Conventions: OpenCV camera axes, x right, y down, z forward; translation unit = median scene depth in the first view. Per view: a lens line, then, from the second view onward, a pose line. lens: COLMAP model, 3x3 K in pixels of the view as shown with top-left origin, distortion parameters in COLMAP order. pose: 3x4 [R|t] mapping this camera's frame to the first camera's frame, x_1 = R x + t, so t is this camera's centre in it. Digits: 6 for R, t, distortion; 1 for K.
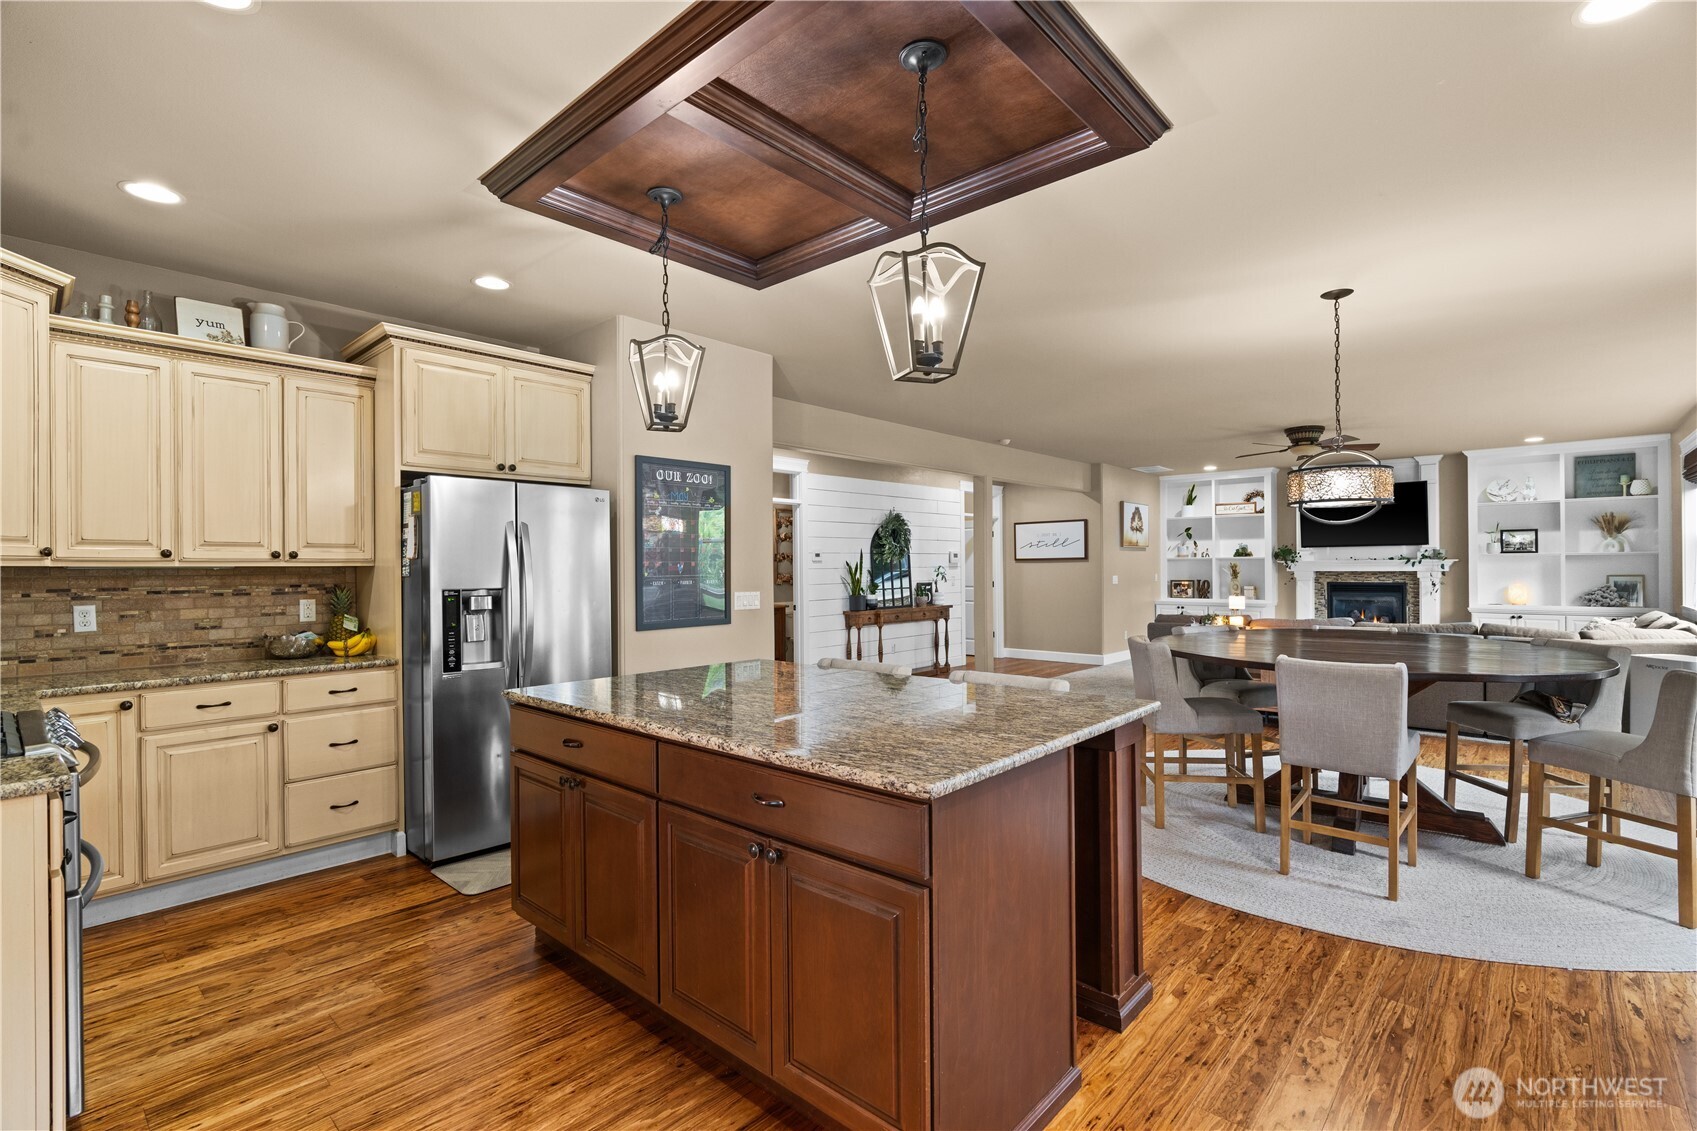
lens RADIAL K [[778.6, 0, 839.3], [0, 778.6, 565.1], [0, 0, 1]] dist [0.000475, 0.000413]
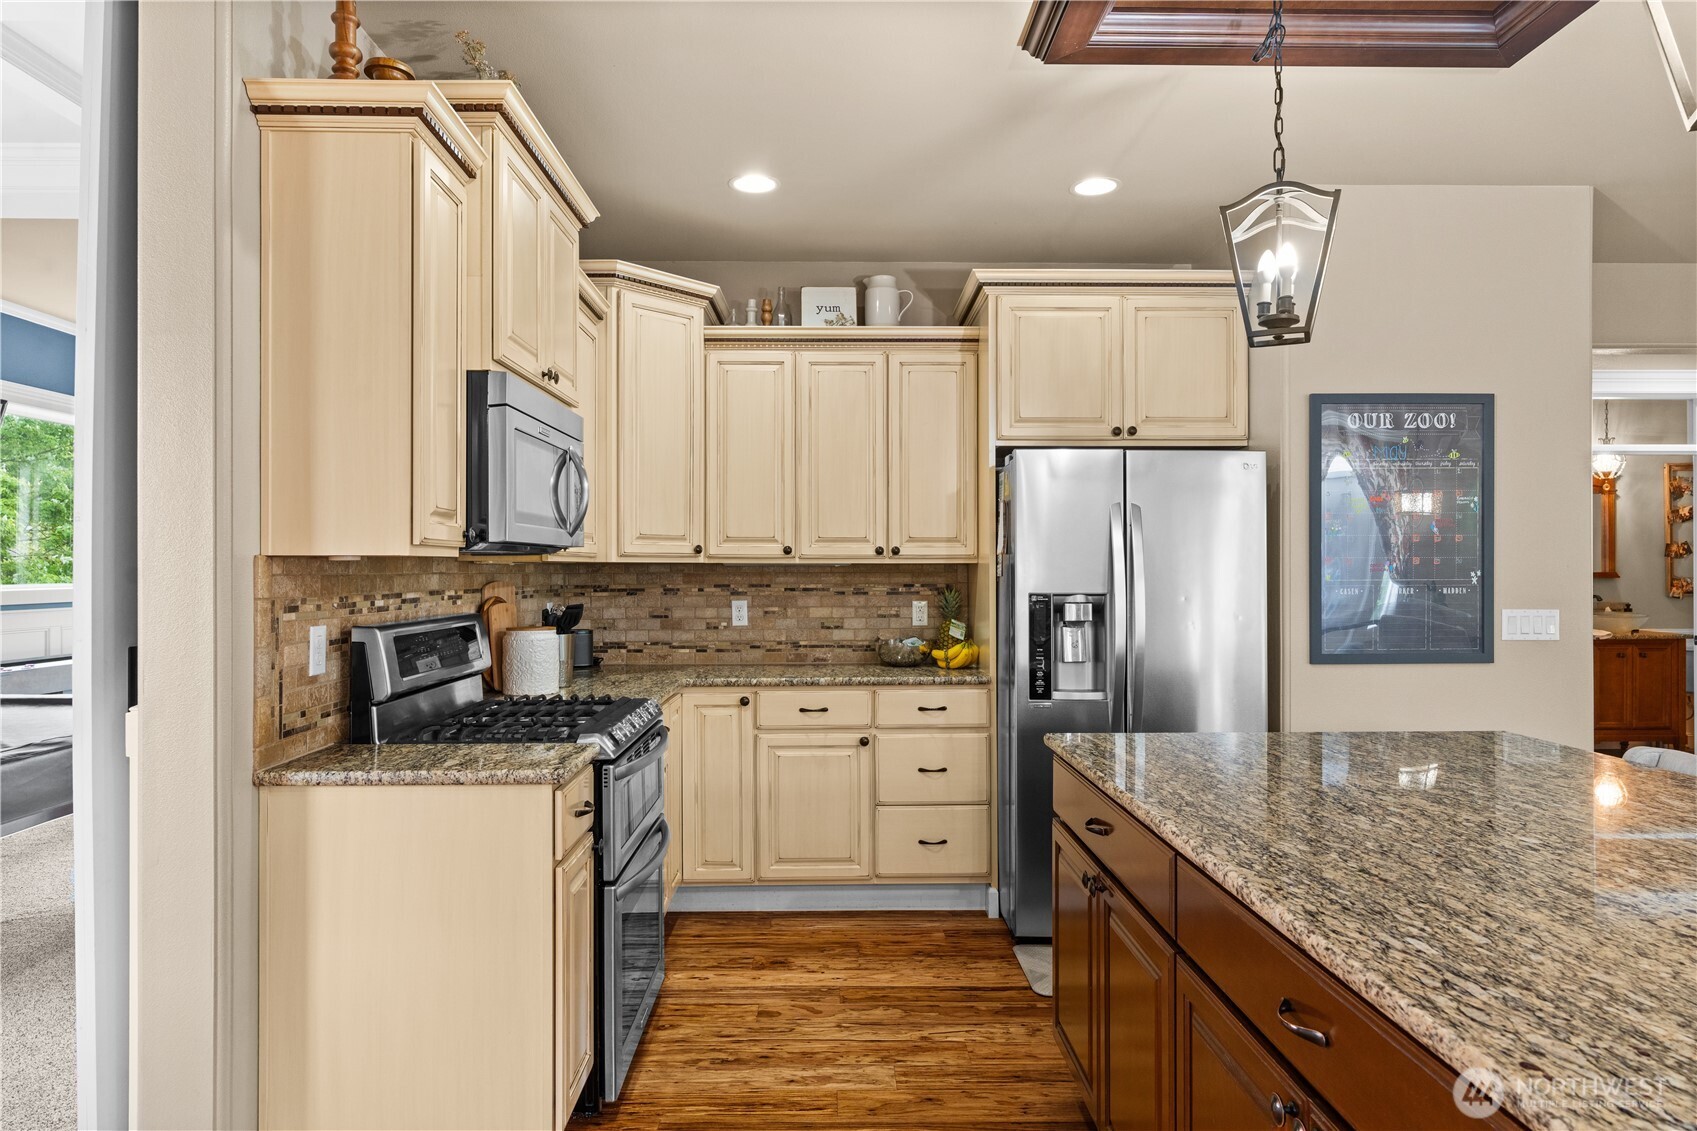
lens RADIAL K [[996.5, 0, 843.4], [0, 996.5, 566.6], [0, 0, 1]] dist [-0.002980, 0.003486]
pose [[0.689995, 0.004358, -0.723801, 0.093105], [-0.001952, 0.999989, 0.004160, 0.000529], [0.723811, -0.001457, 0.689997, 0.180089]]
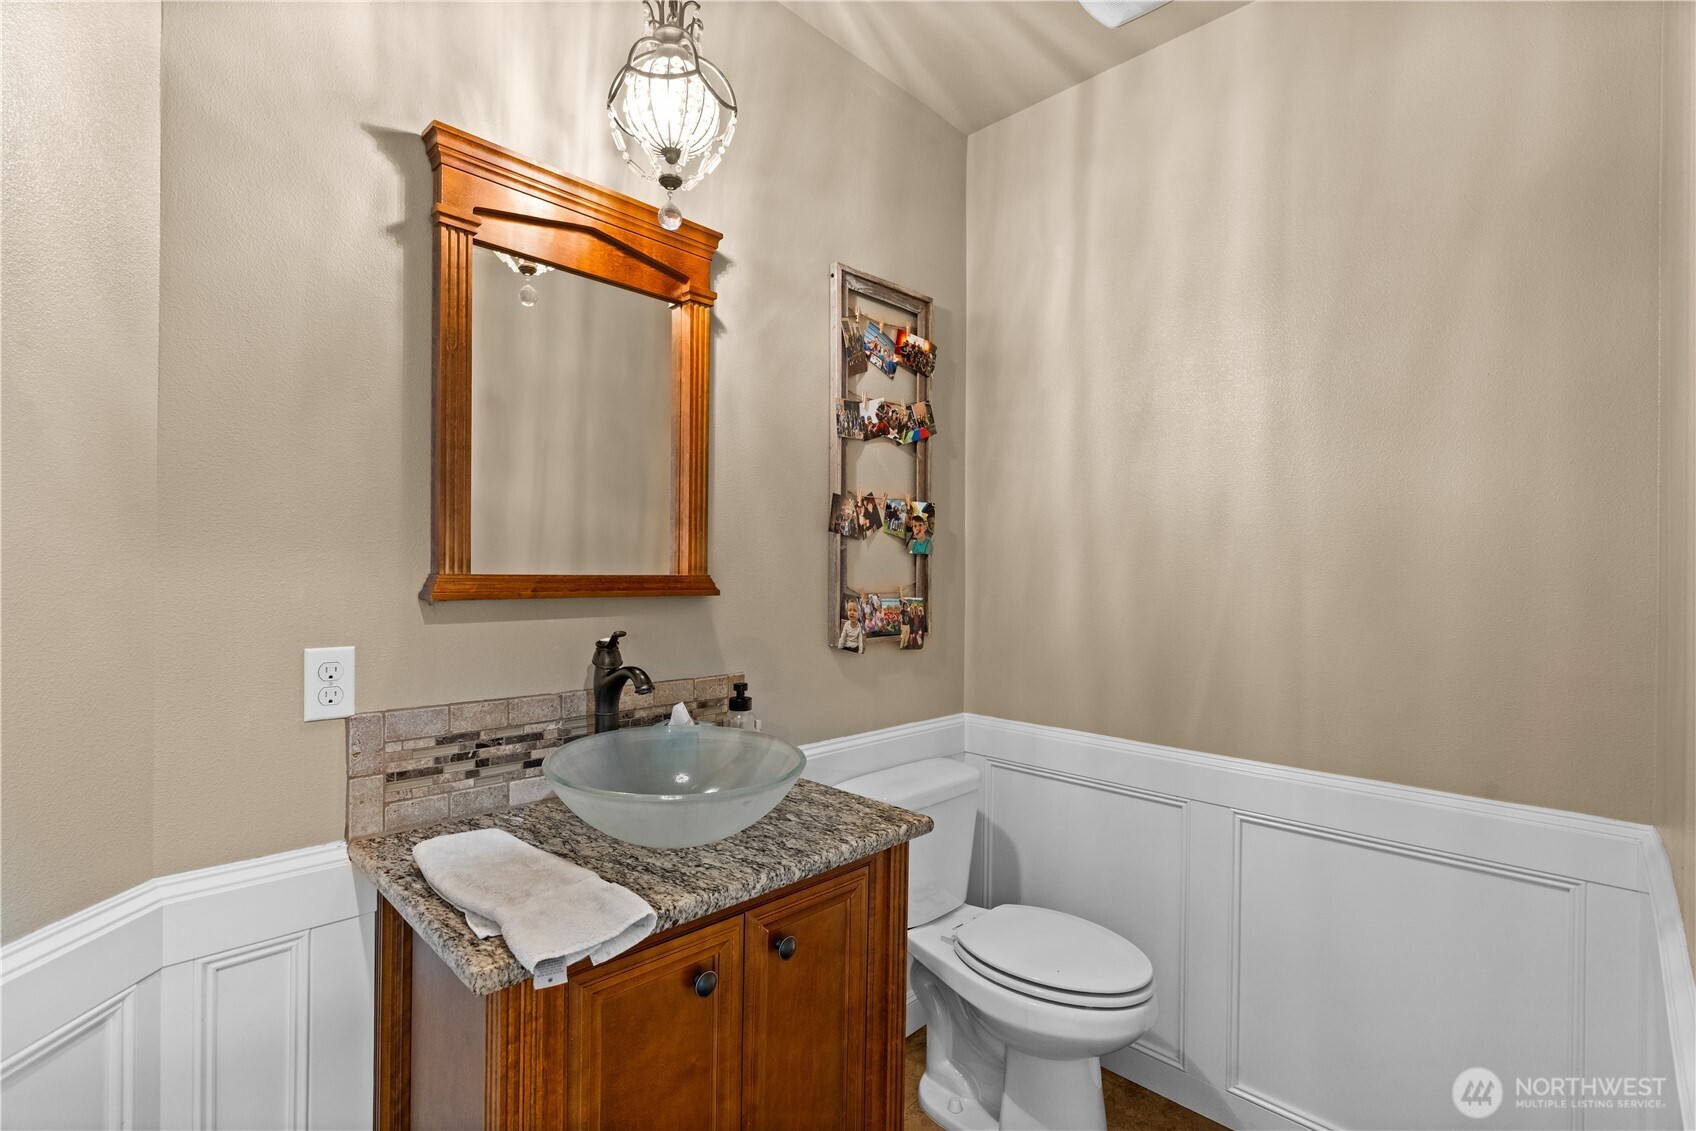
lens RADIAL K [[778.2, 0, 843.6], [0, 778.2, 569.8], [0, 0, 1]] dist [0.000475, 0.000413]
pose [[0.999297, 0.019442, -0.032048, -0.060861], [-0.019373, 0.999809, 0.002449, 0.005734], [0.032090, -0.001827, 0.999483, 1.292824]]
